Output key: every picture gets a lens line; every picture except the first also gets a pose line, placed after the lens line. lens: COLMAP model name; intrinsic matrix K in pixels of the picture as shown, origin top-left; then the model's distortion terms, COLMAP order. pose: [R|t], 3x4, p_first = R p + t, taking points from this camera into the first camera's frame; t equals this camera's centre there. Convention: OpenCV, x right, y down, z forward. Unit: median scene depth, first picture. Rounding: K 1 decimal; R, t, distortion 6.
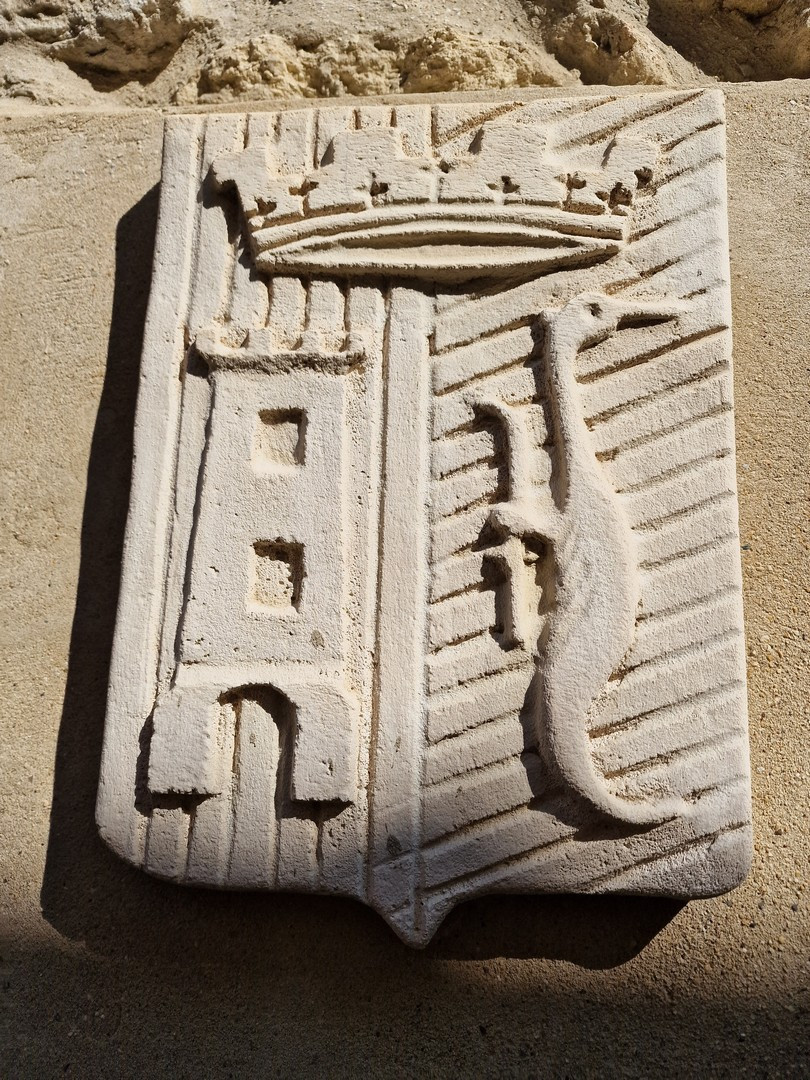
lens RADIAL K [[727.4, 0, 399.5], [0, 727.4, 552.2], [0, 0, 1]] dist [0.020211, -0.002009]
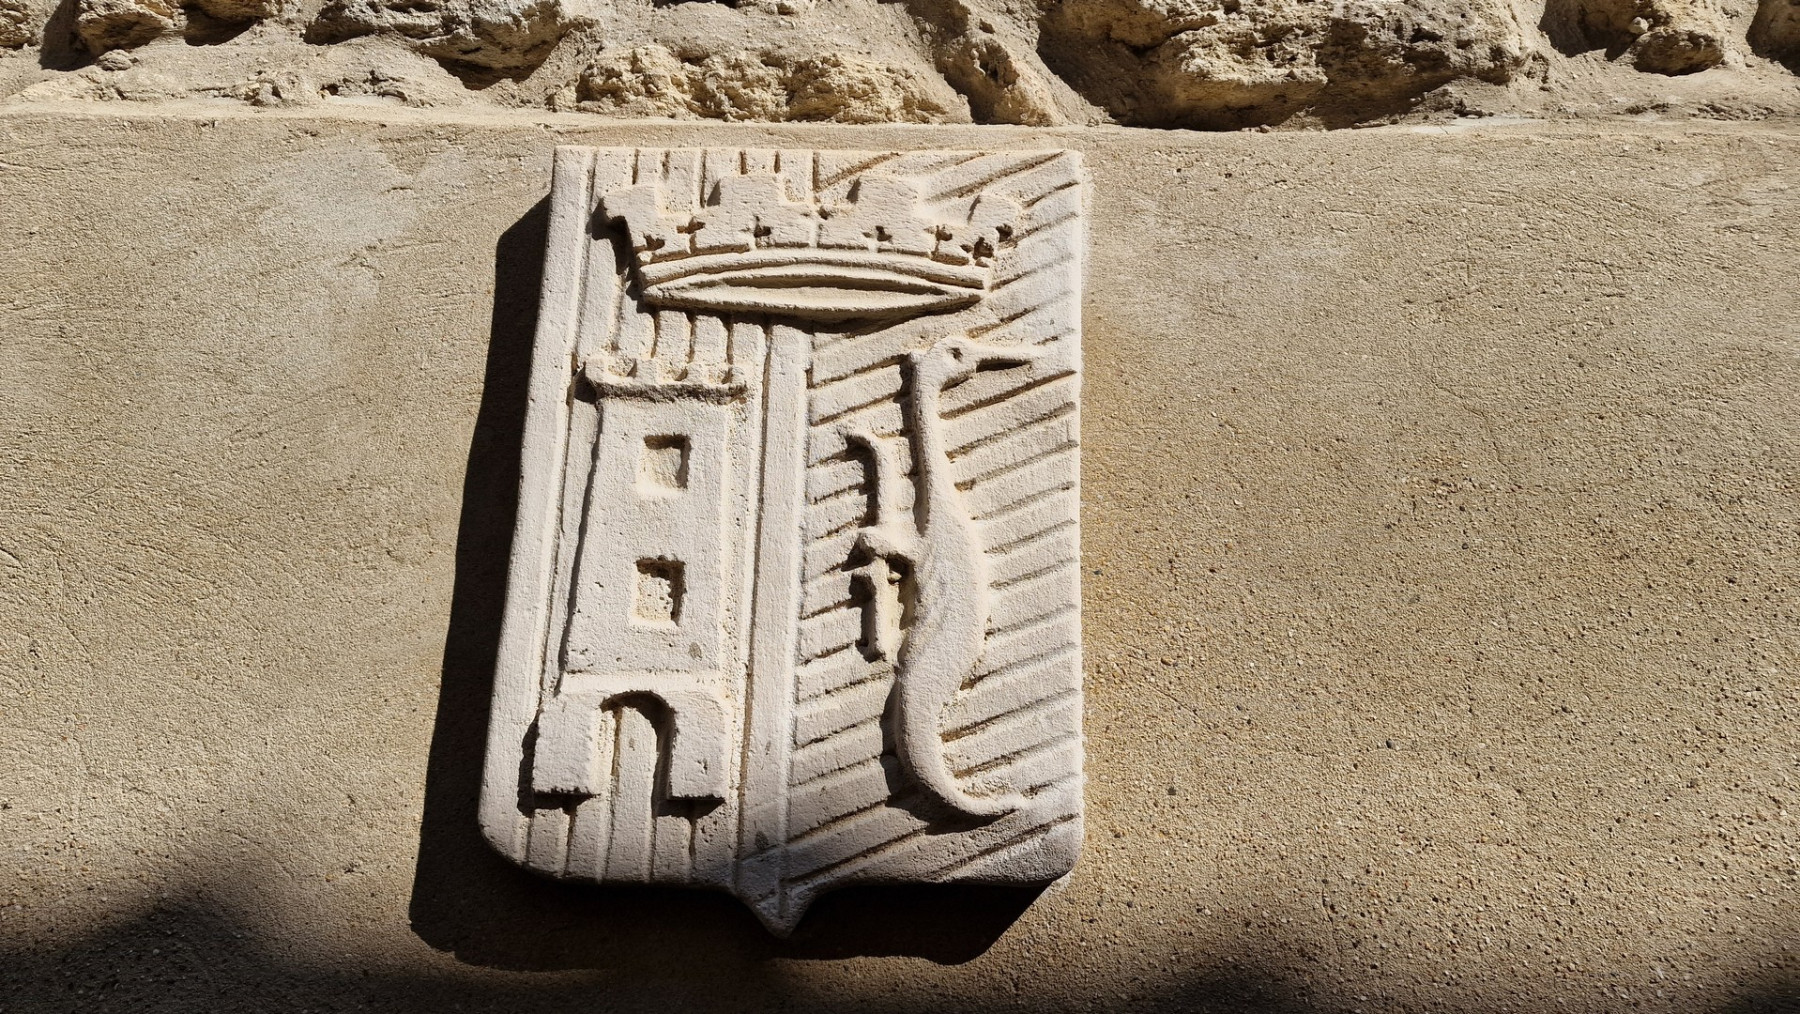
lens RADIAL K [[1178.5, 0, 862.1], [0, 1178.5, 492.7], [0, 0, 1]] dist [0.143039, -0.171218]
pose [[0.998291, 0.018553, 0.055417, 0.030093], [-0.013474, 0.995791, -0.090656, 0.040381], [-0.056865, 0.089754, 0.994339, -0.737509]]
